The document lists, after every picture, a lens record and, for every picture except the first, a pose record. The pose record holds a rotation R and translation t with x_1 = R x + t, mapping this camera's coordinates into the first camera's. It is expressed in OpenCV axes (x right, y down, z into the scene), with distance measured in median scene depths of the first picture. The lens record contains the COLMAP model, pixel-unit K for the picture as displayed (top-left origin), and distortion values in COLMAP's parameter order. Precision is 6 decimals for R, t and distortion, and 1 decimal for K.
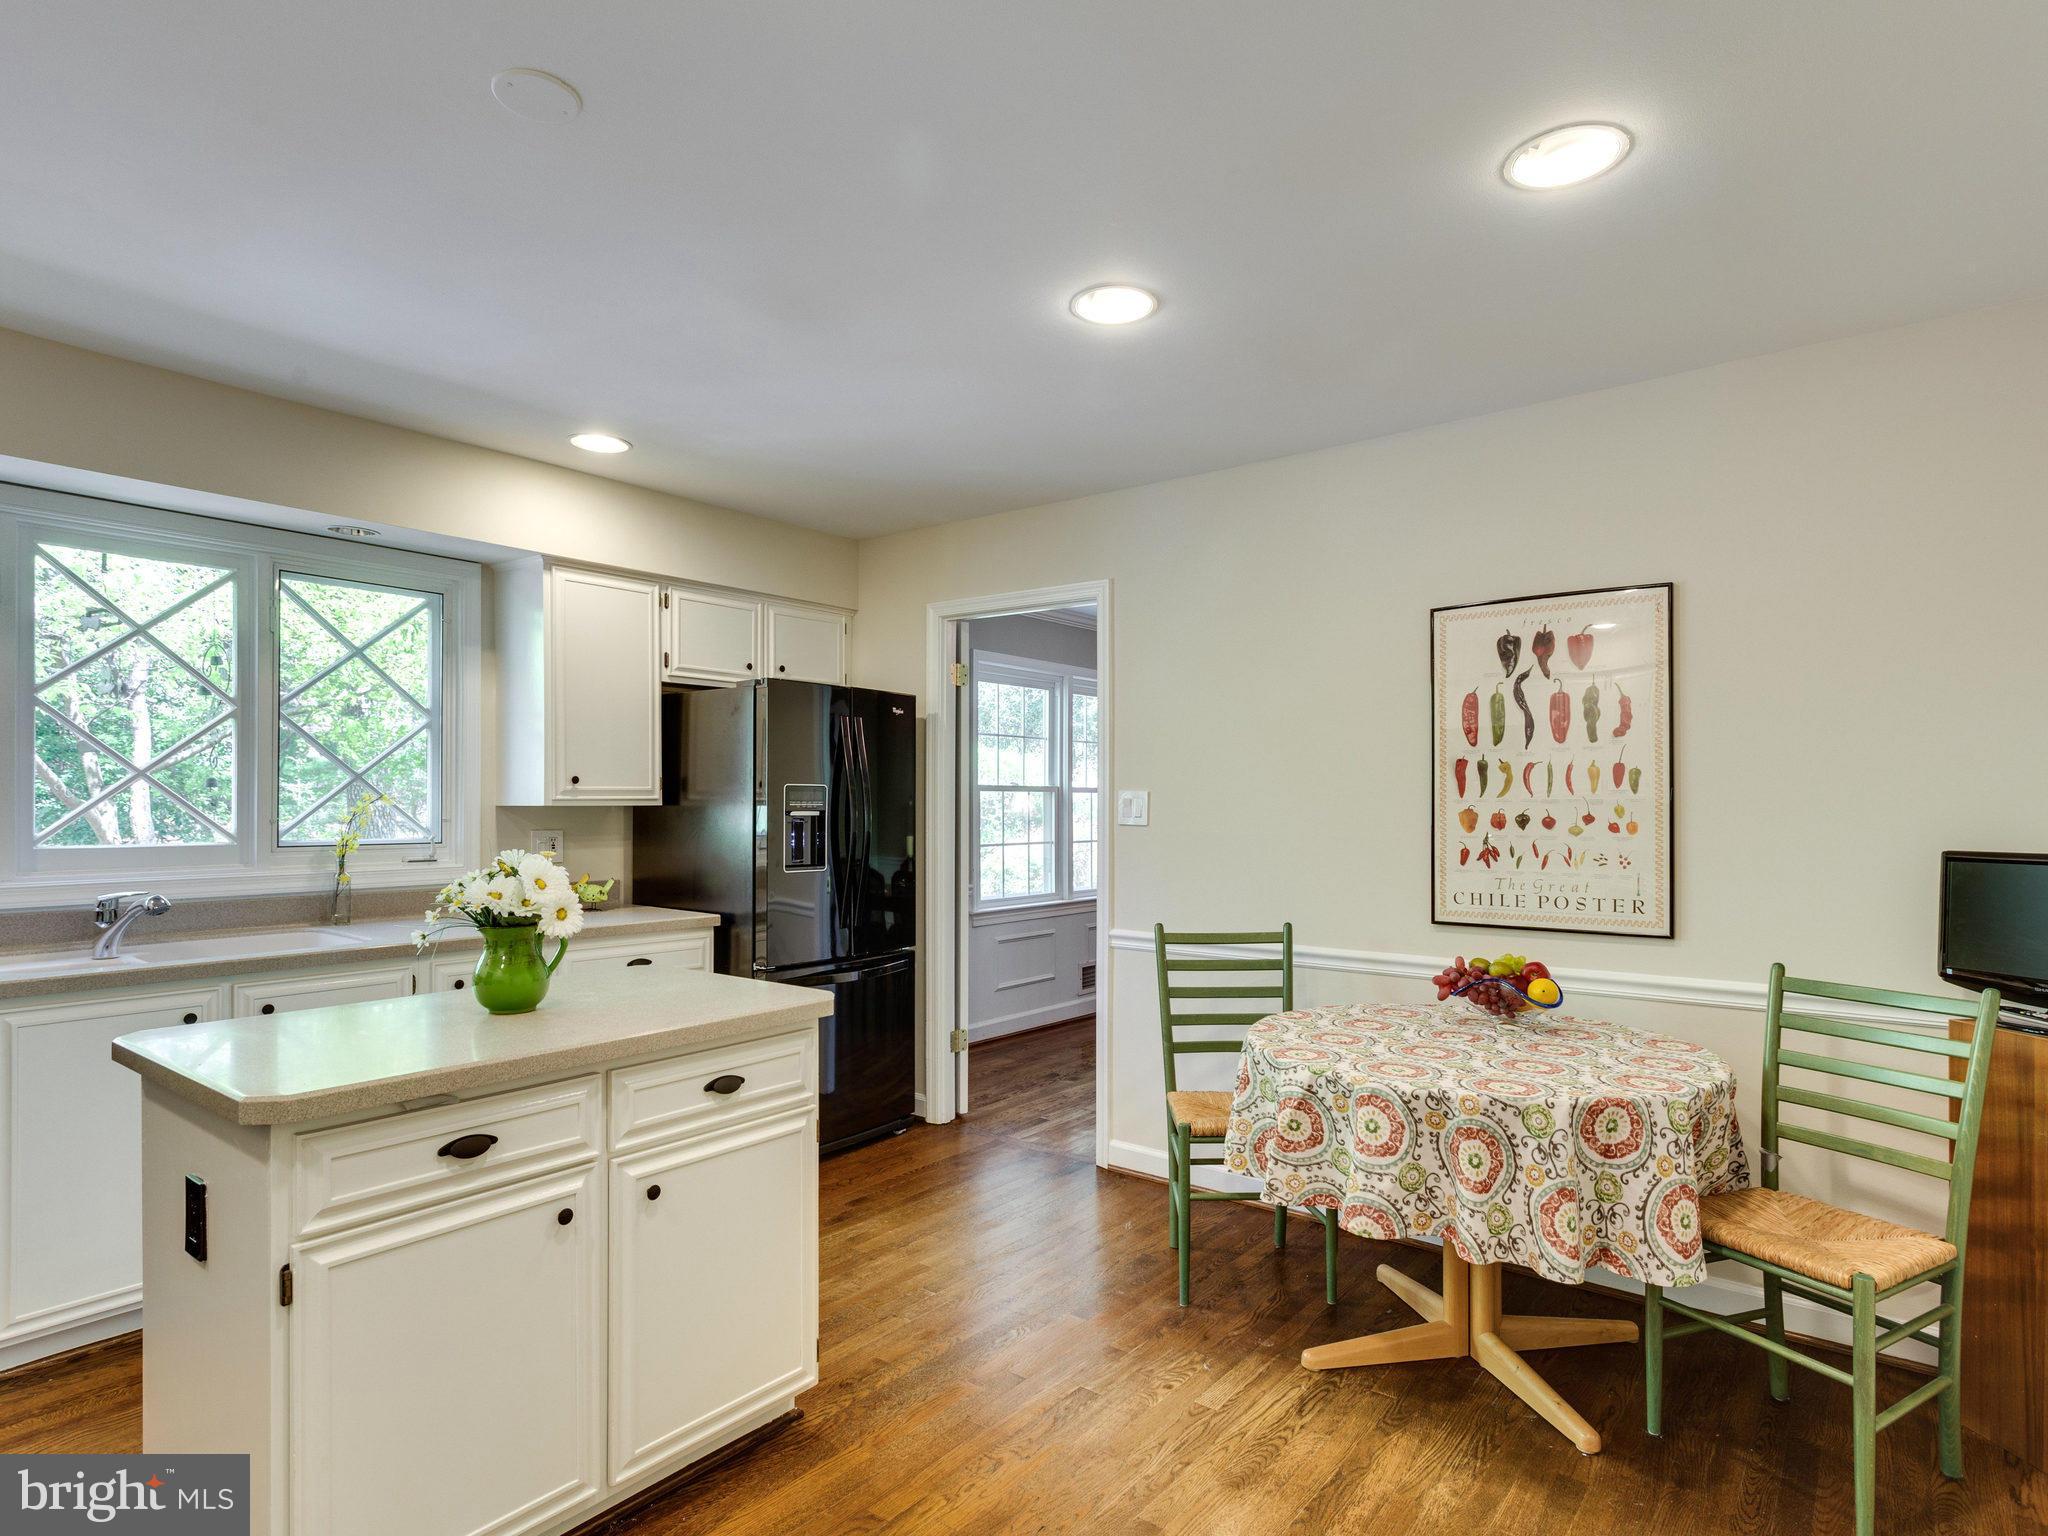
lens RADIAL K [[1111.5, 0, 1031.0], [0, 1111.5, 777.9], [0, 0, 1]] dist [-0.004575, -0.000719]
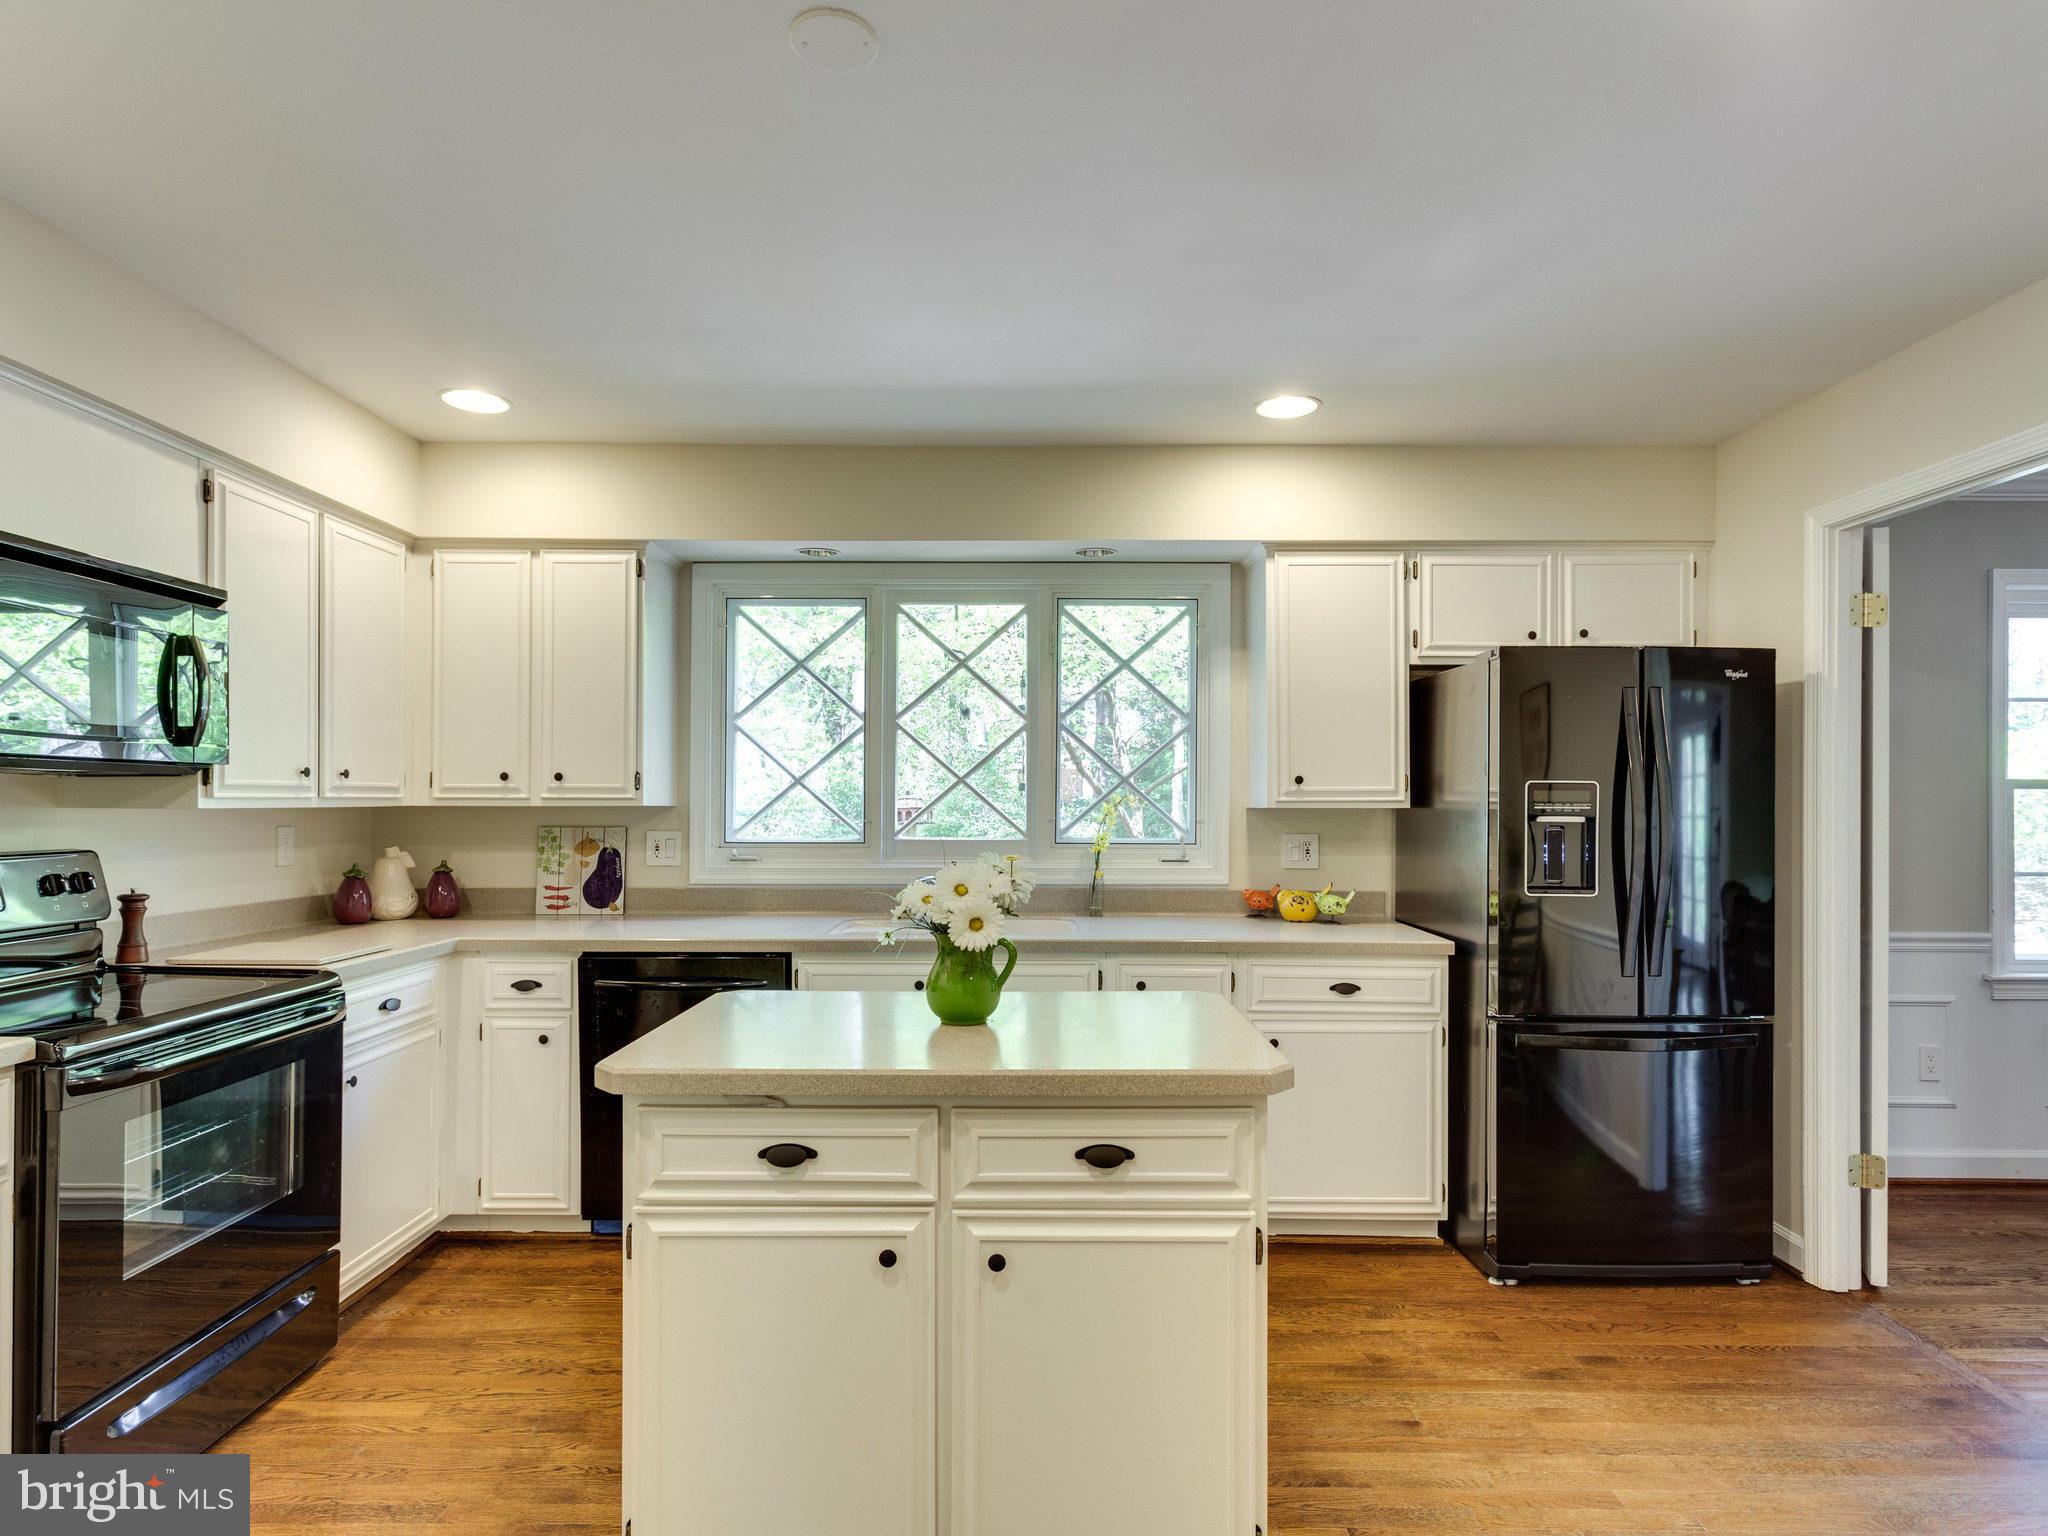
lens RADIAL K [[1111.5, 0, 1031.0], [0, 1111.5, 777.9], [0, 0, 1]] dist [-0.004575, -0.000719]
pose [[0.613243, -0.017467, -0.789701, 0.180053], [0.015416, 0.999830, -0.010143, 0.006057], [0.789744, -0.005954, 0.613408, 0.255901]]
